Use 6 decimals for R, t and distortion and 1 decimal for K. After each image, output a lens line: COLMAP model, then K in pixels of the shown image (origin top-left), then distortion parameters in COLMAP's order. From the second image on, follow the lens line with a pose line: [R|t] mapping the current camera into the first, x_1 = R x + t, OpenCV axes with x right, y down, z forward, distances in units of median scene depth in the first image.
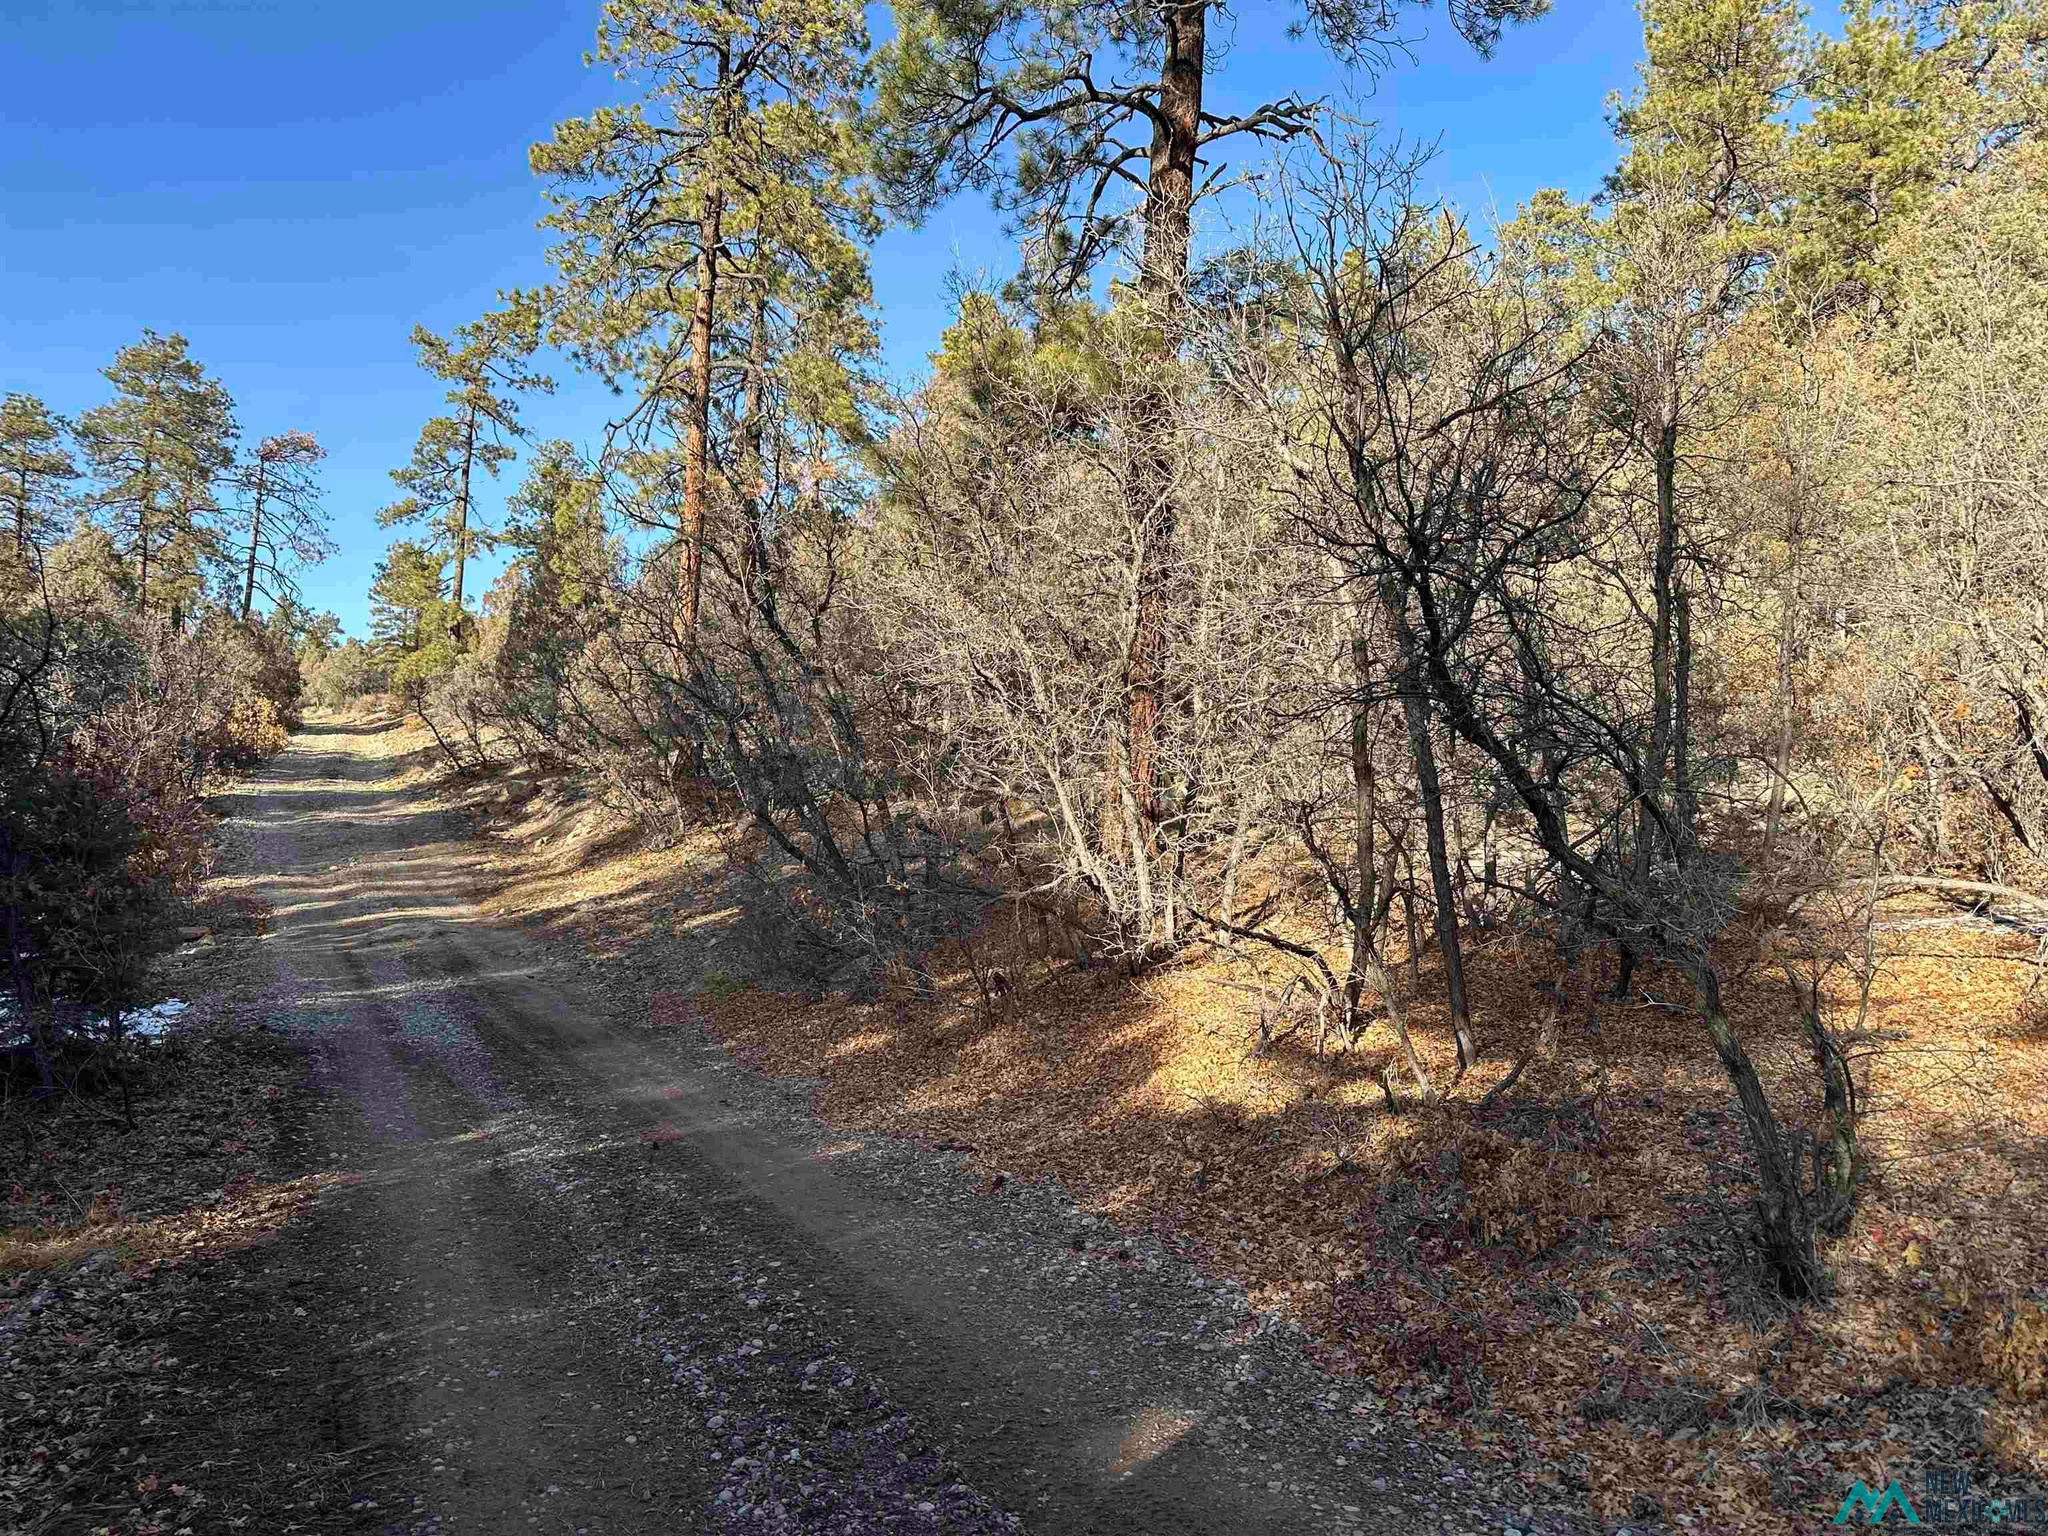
lens RADIAL K [[1433.1, 0, 1027.7], [0, 1433.1, 802.0], [0, 0, 1]] dist [0.078941, -0.062044]
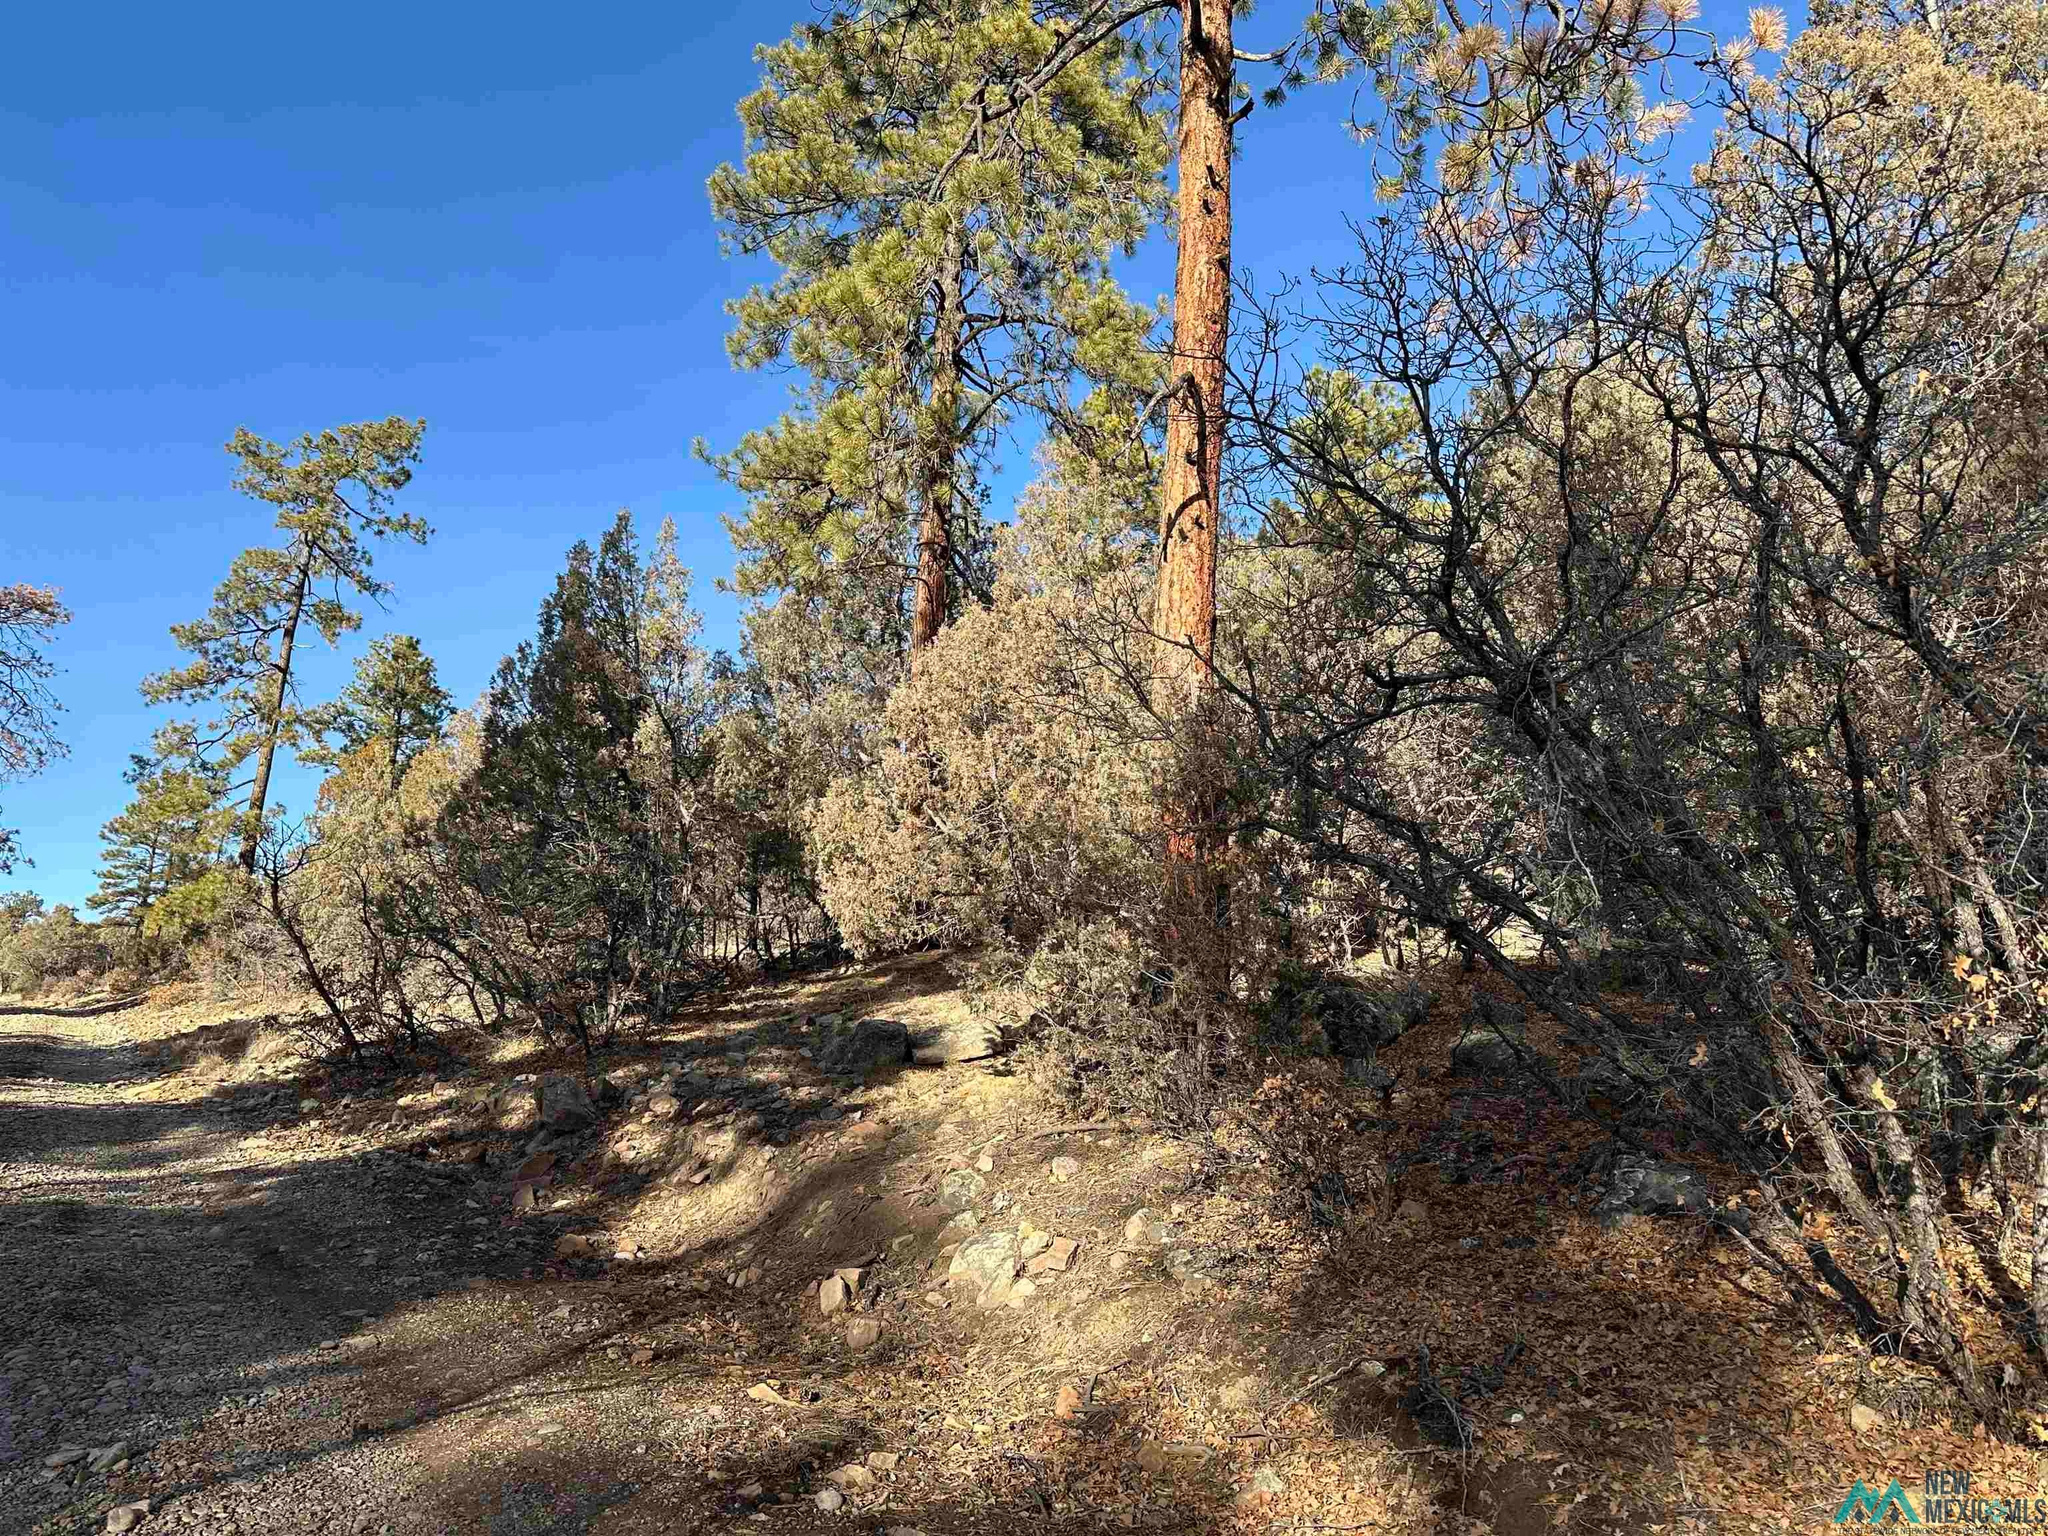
lens RADIAL K [[1433.1, 0, 1027.7], [0, 1433.1, 802.0], [0, 0, 1]] dist [0.078941, -0.062044]
pose [[0.988183, 0.025539, 0.151137, -0.685754], [0.006522, 0.978123, -0.207926, -0.008963], [-0.153141, 0.206455, 0.966398, 1.405084]]
